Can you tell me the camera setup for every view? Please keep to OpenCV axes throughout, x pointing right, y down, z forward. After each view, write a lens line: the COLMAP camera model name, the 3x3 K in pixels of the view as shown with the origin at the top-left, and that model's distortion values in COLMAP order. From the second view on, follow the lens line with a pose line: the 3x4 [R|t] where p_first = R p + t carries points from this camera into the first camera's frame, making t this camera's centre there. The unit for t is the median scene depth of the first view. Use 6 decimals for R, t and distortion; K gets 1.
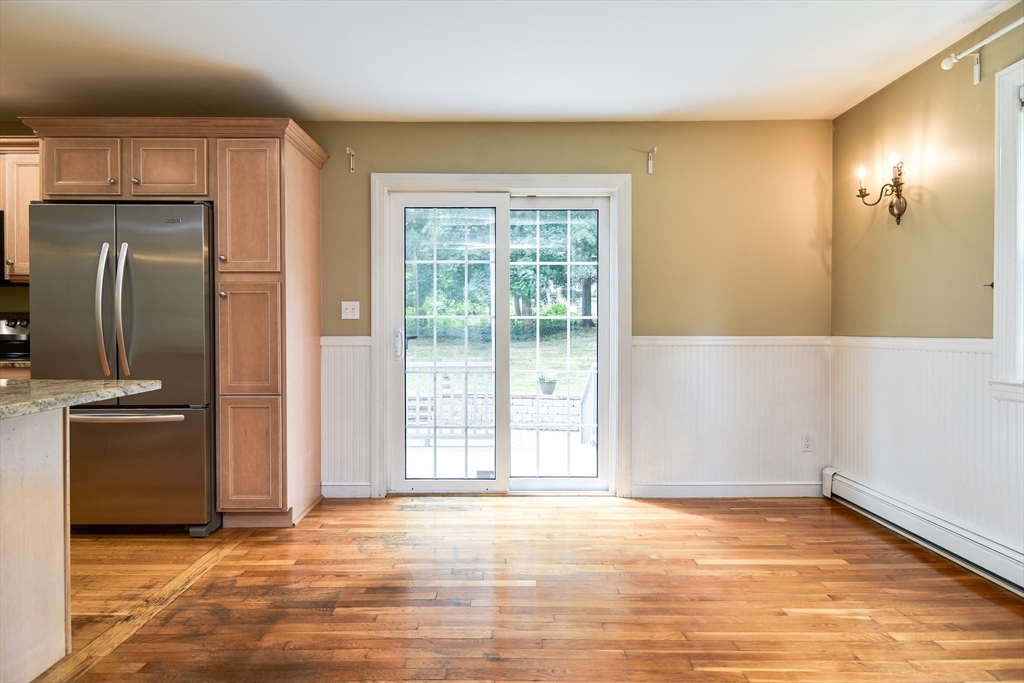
lens RADIAL K [[559.7, 0, 505.2], [0, 559.7, 338.5], [0, 0, 1]] dist [0.003115, -0.001191]
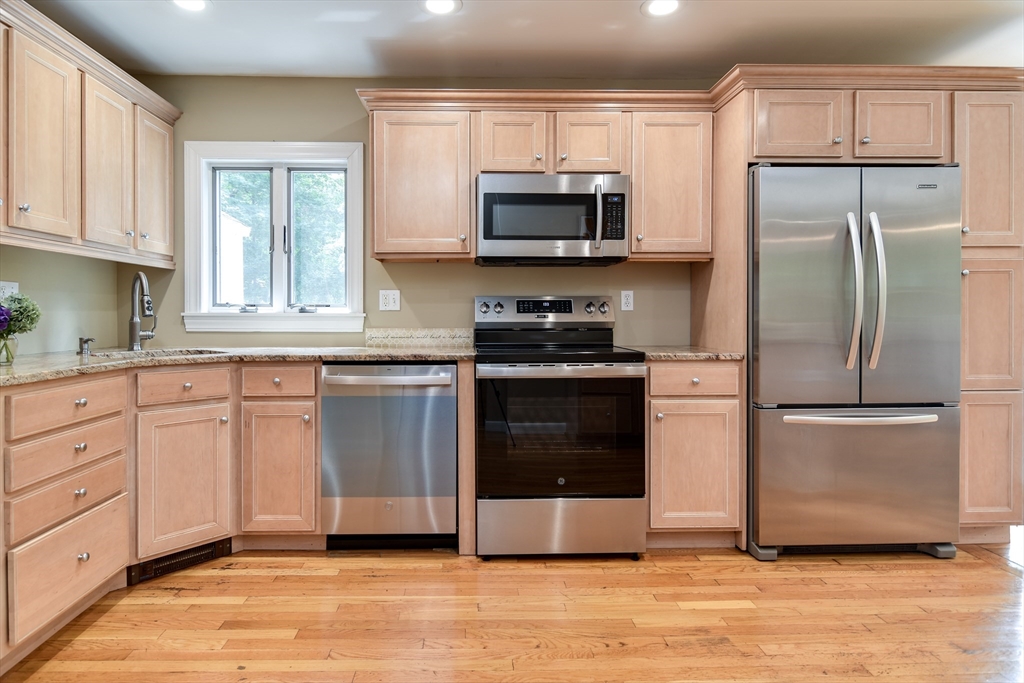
lens RADIAL K [[557.1, 0, 489.9], [0, 557.1, 323.9], [0, 0, 1]] dist [-0.003426, -0.002736]
pose [[0.999903, -0.005210, 0.012938, -1.235376], [0.005235, 0.999985, -0.001886, -0.003184], [-0.012928, 0.001953, 0.999915, 0.162826]]
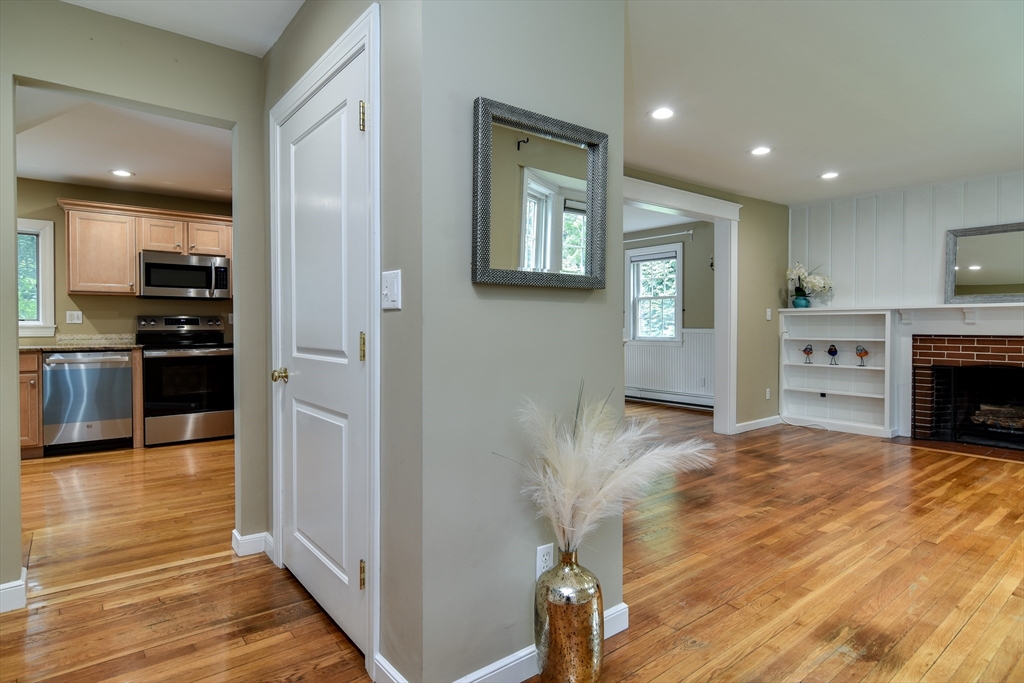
lens RADIAL K [[547.4, 0, 506.7], [0, 547.4, 331.7], [0, 0, 1]] dist [0.016584, -0.014051]
pose [[0.787943, -0.010176, 0.615664, -1.399830], [0.013770, 0.999905, -0.001095, 0.014874], [-0.615594, 0.009341, 0.788008, -0.954141]]
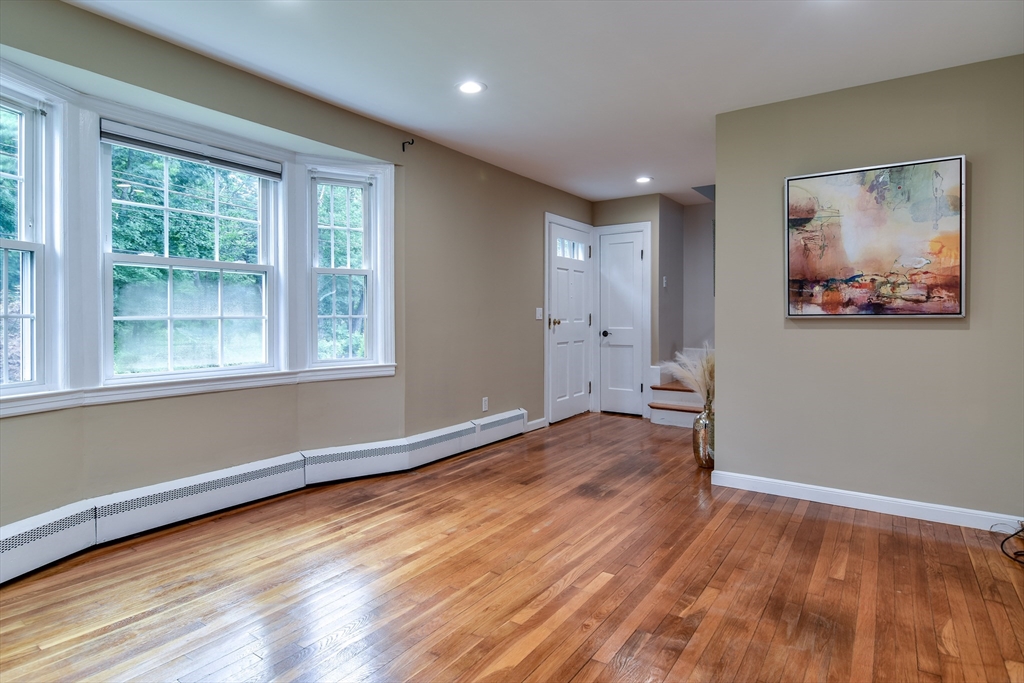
lens RADIAL K [[557.2, 0, 499.7], [0, 557.2, 318.8], [0, 0, 1]] dist [0.001835, -0.001428]
pose [[-0.577725, 0.002212, -0.816228, 0.378010], [-0.015160, 0.999795, 0.013440, 0.005482], [0.816091, 0.020139, -0.577573, -0.200495]]
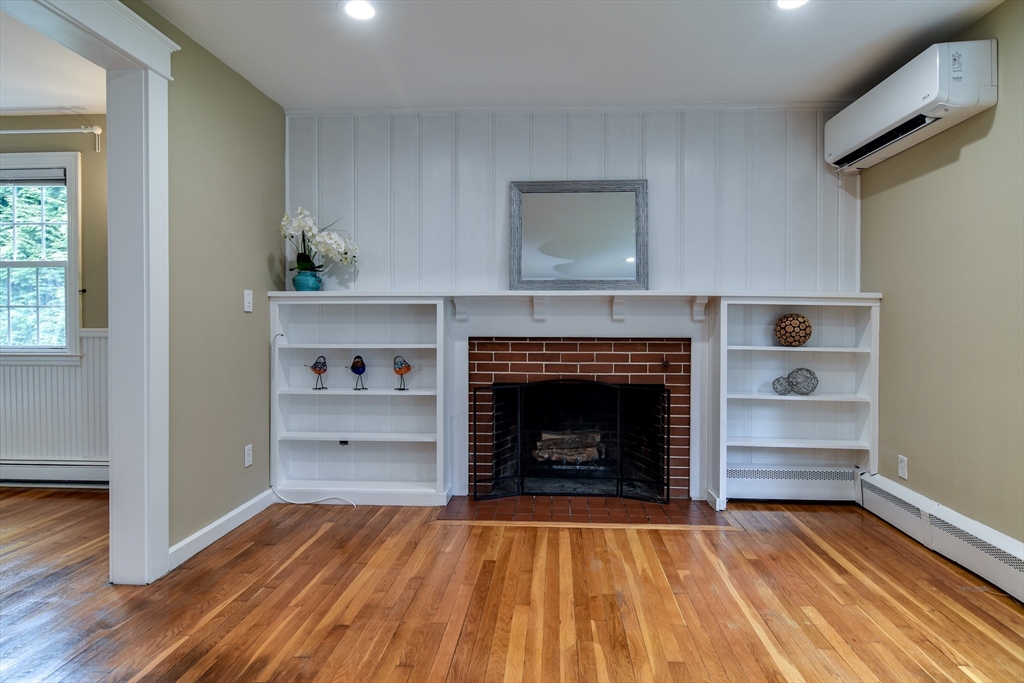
lens RADIAL K [[550.6, 0, 511.9], [0, 550.6, 333.8], [0, 0, 1]] dist [0.003016, -0.002863]
pose [[0.062458, -0.017653, 0.997891, -0.427770], [0.016522, 0.999725, 0.016651, 0.015506], [-0.997911, 0.015448, 0.062733, -0.527534]]
